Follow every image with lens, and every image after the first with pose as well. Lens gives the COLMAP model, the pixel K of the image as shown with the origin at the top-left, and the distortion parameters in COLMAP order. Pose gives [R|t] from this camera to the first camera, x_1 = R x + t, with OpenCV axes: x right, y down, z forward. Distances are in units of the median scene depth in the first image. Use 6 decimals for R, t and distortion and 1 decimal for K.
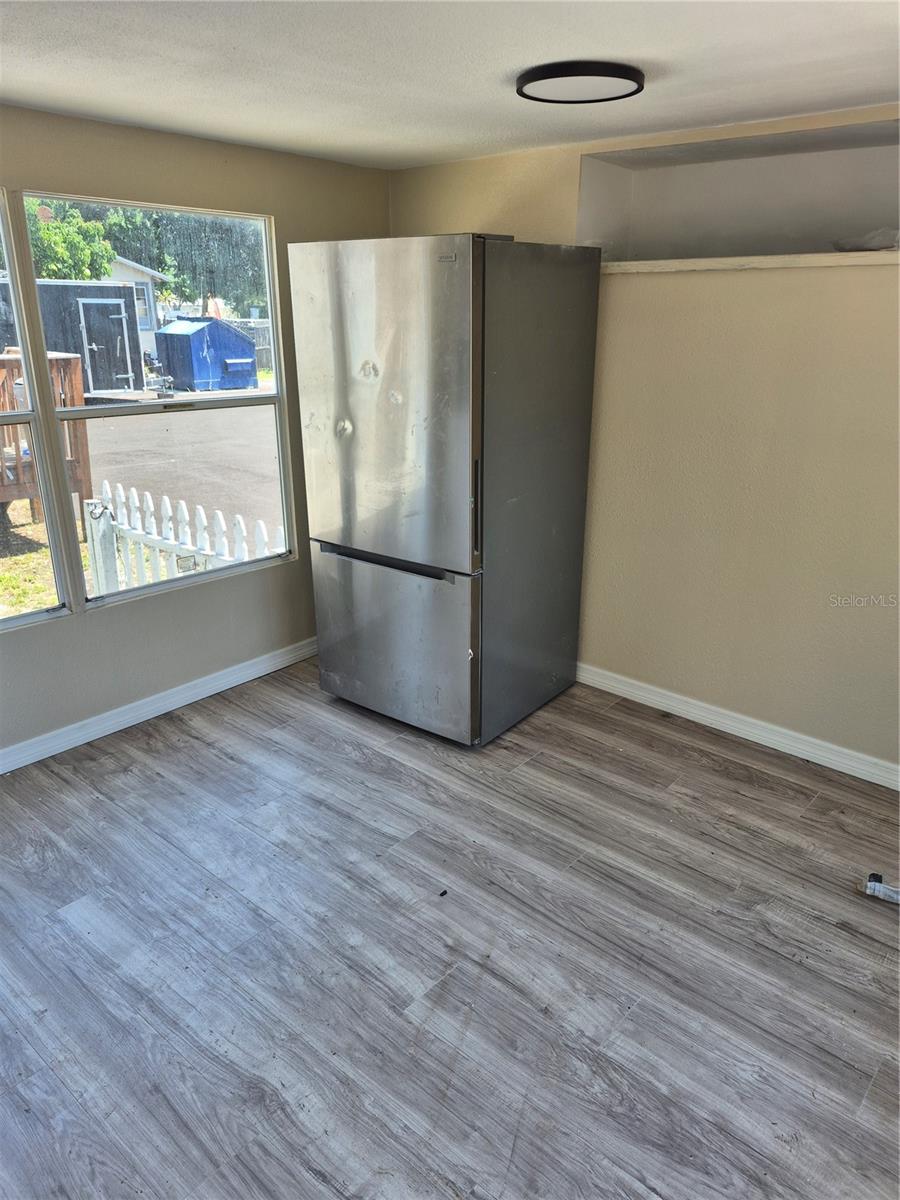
lens RADIAL K [[836.6, 0, 448.1], [0, 836.6, 609.7], [0, 0, 1]] dist [0.084439, -0.113006]
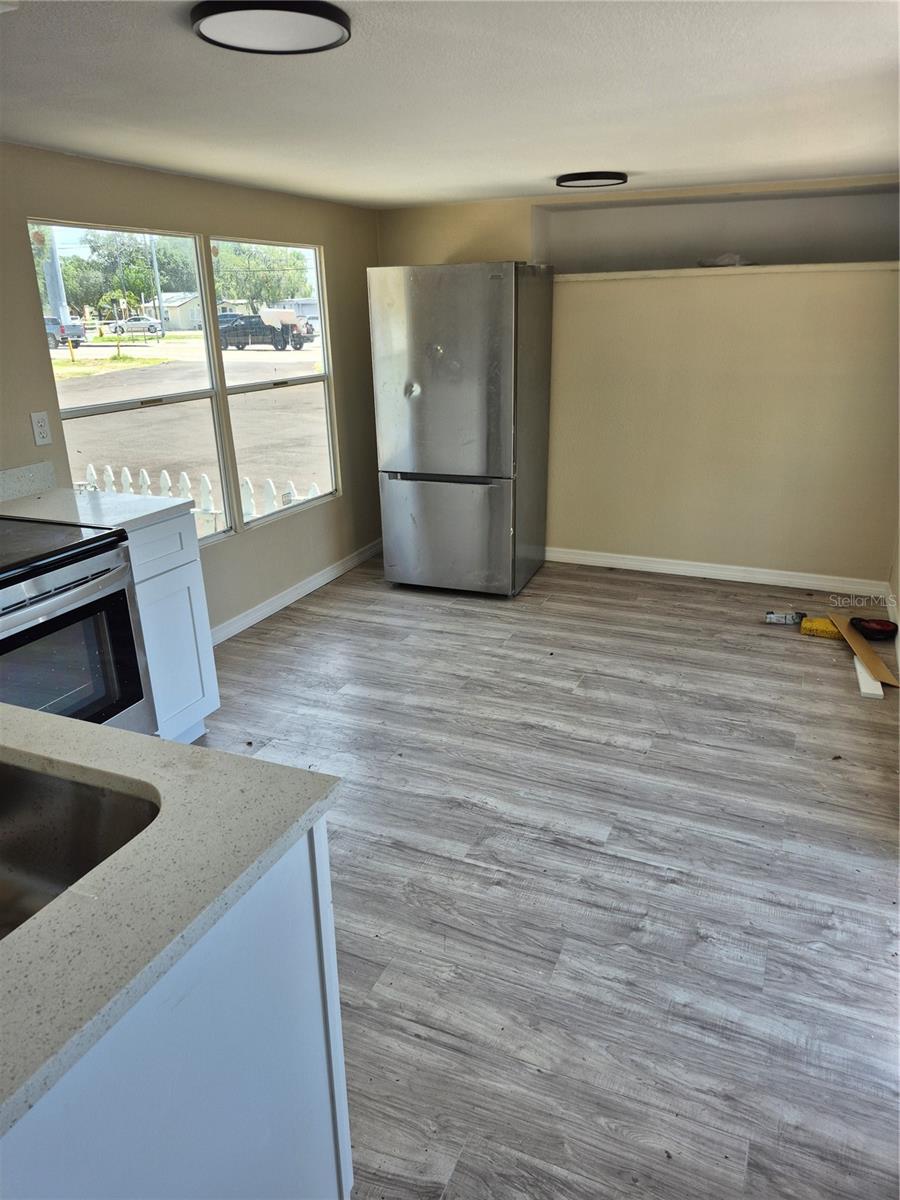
lens RADIAL K [[794.7, 0, 450.0], [0, 794.7, 600.0], [0, 0, 1]] dist [0.061784, -0.043620]
pose [[0.960360, -0.124017, 0.249657, -0.491588], [0.122335, 0.992238, 0.022307, 0.140481], [-0.250486, 0.009119, 0.968077, -0.416937]]
